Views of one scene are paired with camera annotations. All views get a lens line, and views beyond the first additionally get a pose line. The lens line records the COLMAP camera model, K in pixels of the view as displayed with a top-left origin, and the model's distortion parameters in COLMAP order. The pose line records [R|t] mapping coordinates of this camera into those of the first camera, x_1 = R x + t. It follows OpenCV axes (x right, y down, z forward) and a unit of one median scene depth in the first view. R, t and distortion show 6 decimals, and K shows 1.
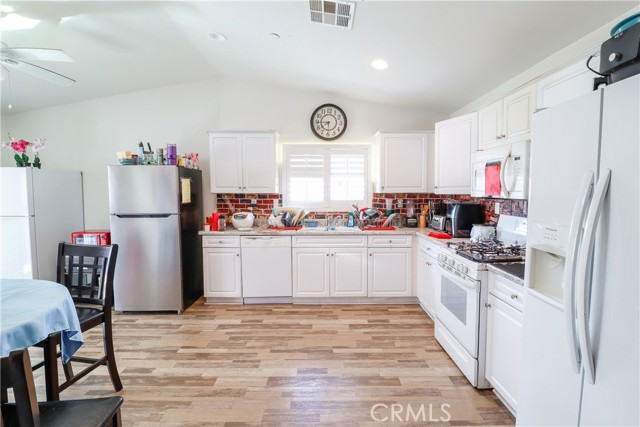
lens RADIAL K [[304.6, 0, 323.4], [0, 304.6, 210.8], [0, 0, 1]] dist [-0.001809, -0.000765]
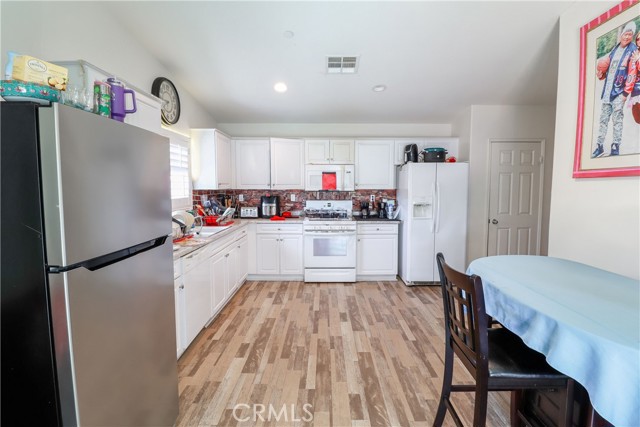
lens RADIAL K [[304.6, 0, 323.4], [0, 304.6, 210.8], [0, 0, 1]] dist [-0.001809, -0.000765]
pose [[0.009226, -0.079548, 0.996788, -1.114745], [0.066085, 0.994700, 0.078770, -0.057849], [-0.997771, 0.065146, 0.014434, 0.835778]]
